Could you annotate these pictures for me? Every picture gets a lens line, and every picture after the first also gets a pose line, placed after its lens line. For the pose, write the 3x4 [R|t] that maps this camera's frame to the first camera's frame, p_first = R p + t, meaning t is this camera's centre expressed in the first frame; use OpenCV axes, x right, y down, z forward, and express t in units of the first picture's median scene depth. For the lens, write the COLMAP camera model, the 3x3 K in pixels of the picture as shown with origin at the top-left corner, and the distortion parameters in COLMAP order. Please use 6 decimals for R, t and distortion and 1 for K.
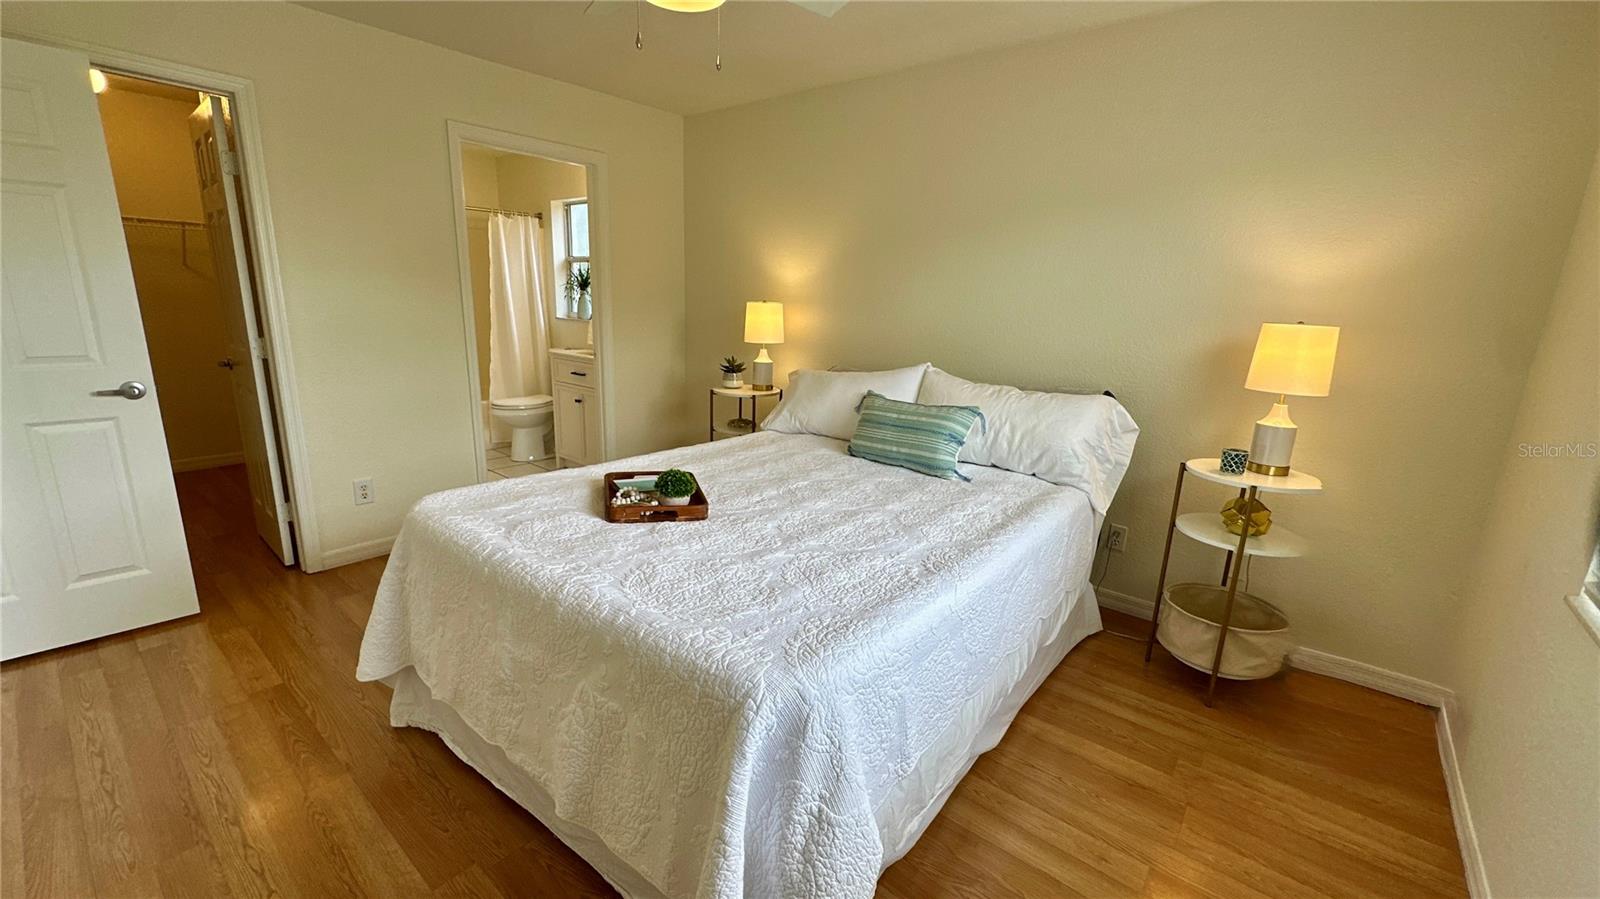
lens RADIAL K [[640.4, 0, 800.0], [0, 640.4, 449.5], [0, 0, 1]] dist [0.001054, 0.000006]
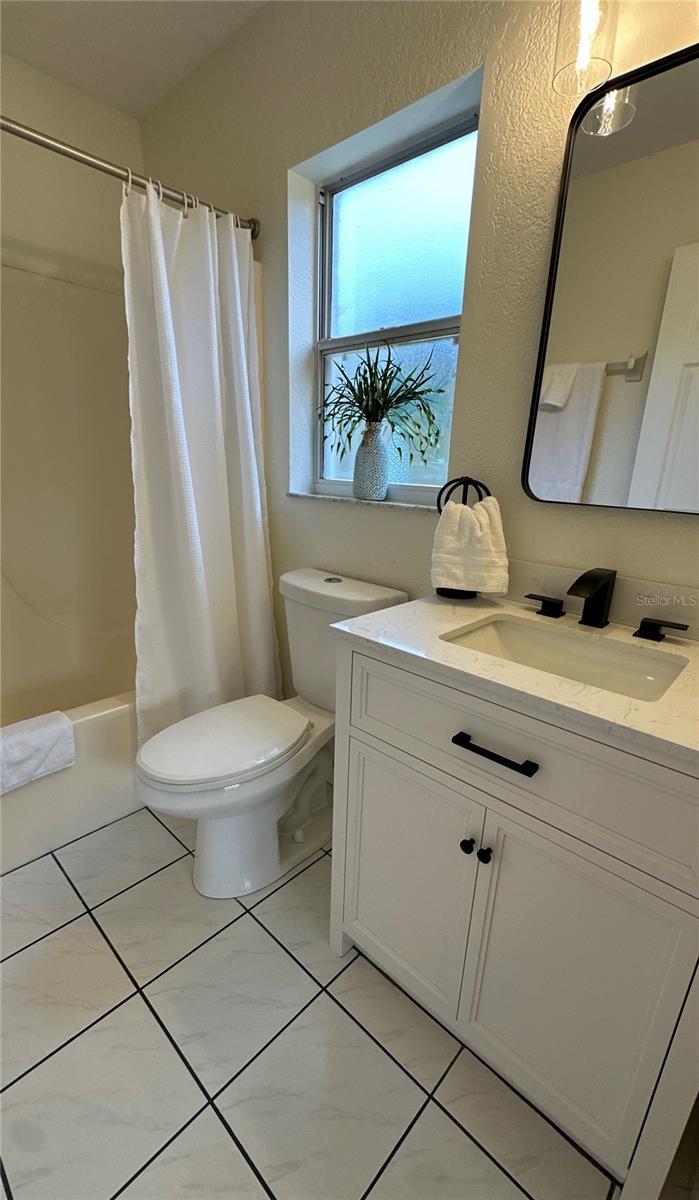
lens RADIAL K [[496.3, 0, 351.0], [0, 496.3, 623.1], [0, 0, 1]] dist [0.000027, 0.000066]
pose [[0.998099, 0.014548, -0.059892, -0.328609], [-0.009973, 0.997058, 0.075994, -0.151755], [0.060821, -0.075253, 0.995308, 0.694117]]
